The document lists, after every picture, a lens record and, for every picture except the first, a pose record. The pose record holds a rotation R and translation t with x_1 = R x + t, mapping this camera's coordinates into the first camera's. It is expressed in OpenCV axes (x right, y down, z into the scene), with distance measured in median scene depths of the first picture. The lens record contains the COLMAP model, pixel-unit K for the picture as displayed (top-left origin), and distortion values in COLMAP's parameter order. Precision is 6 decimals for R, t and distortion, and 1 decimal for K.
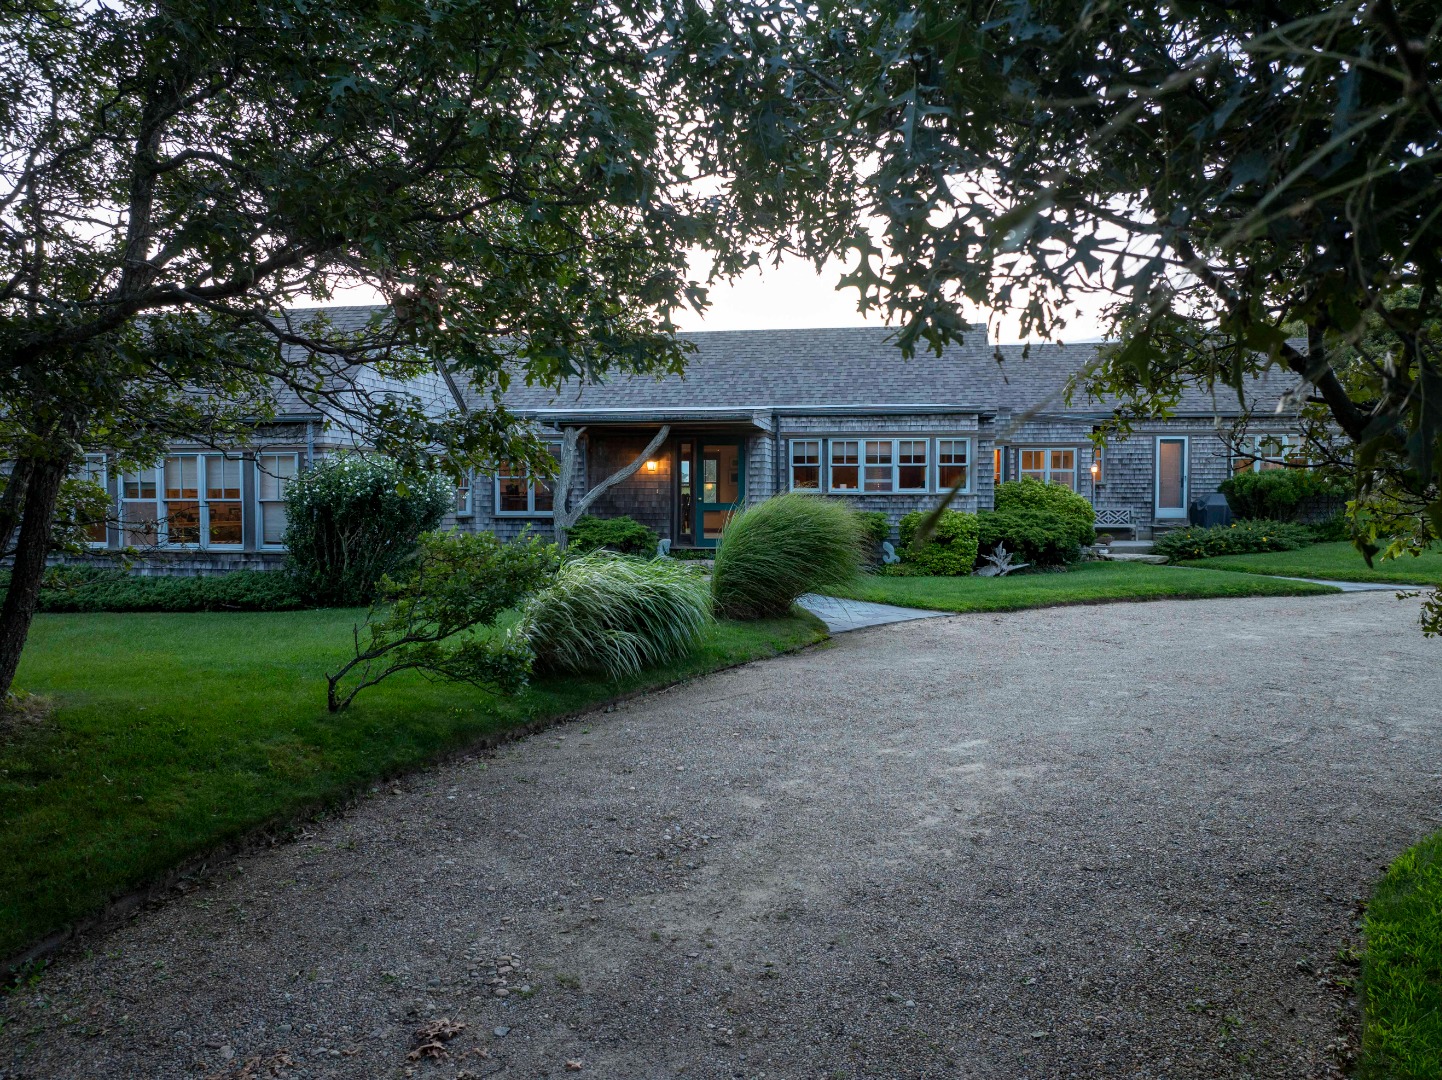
lens RADIAL K [[1023.9, 0, 721.0], [0, 1023.9, 540.0], [0, 0, 1]] dist [-0.015483, -0.000084]
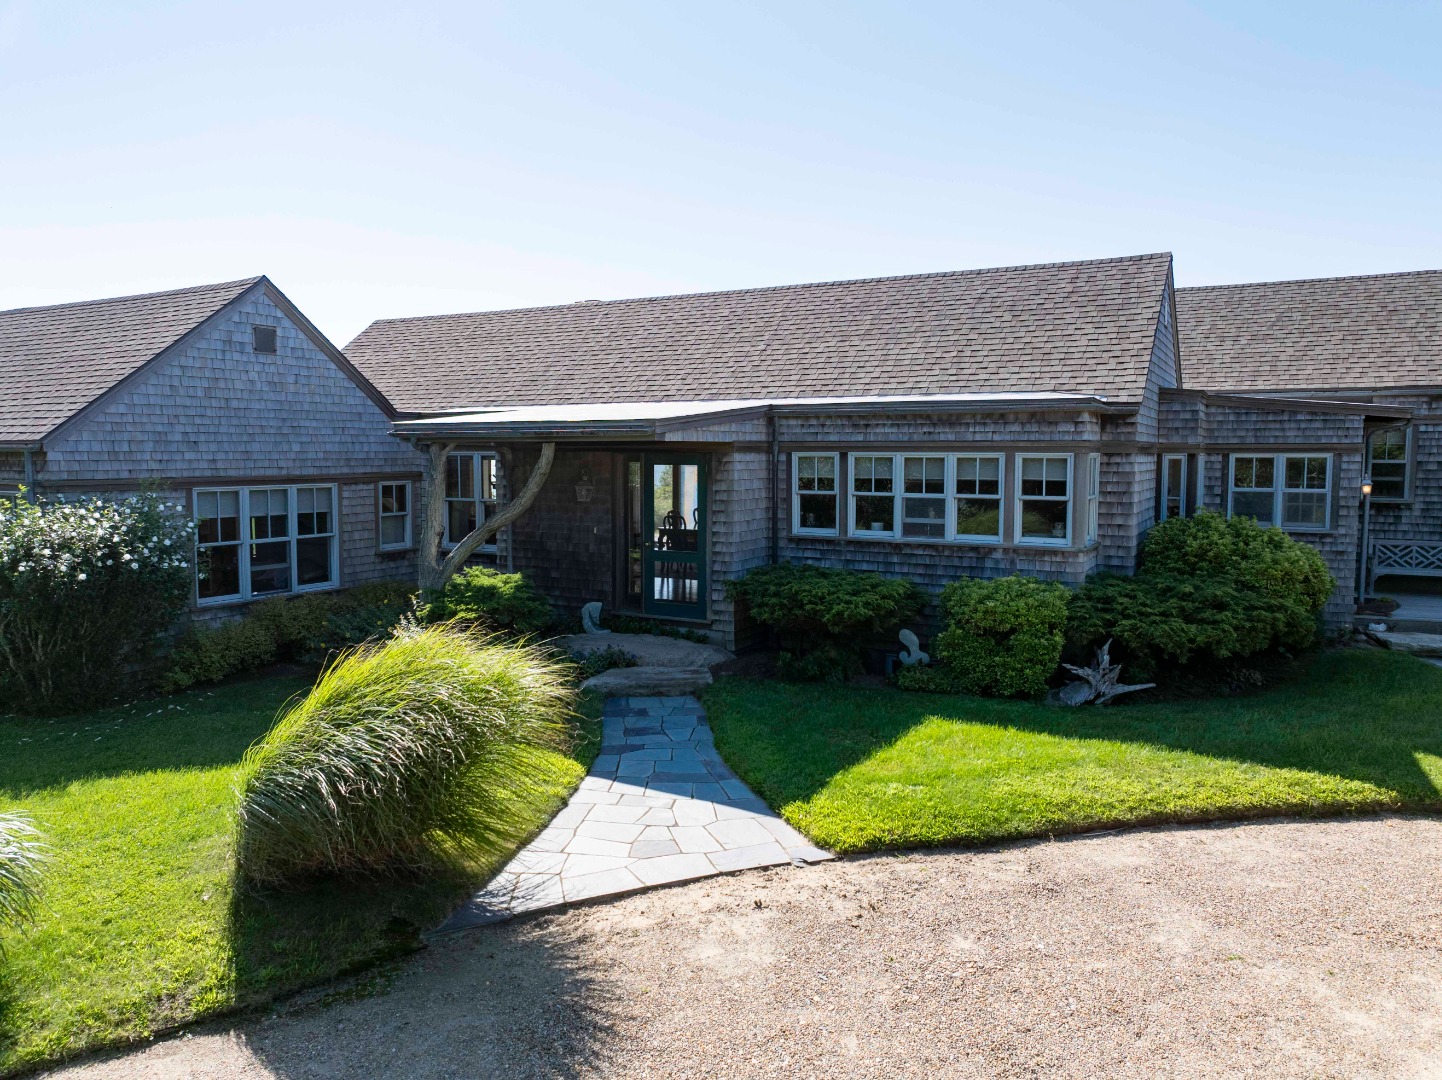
lens RADIAL K [[1023.9, 0, 721.0], [0, 1023.9, 540.0], [0, 0, 1]] dist [-0.015483, -0.000084]
pose [[0.947357, 0.026280, -0.319100, 0.235748], [-0.012829, 0.998941, 0.044181, -0.072024], [0.319923, -0.037761, 0.946691, 0.374371]]
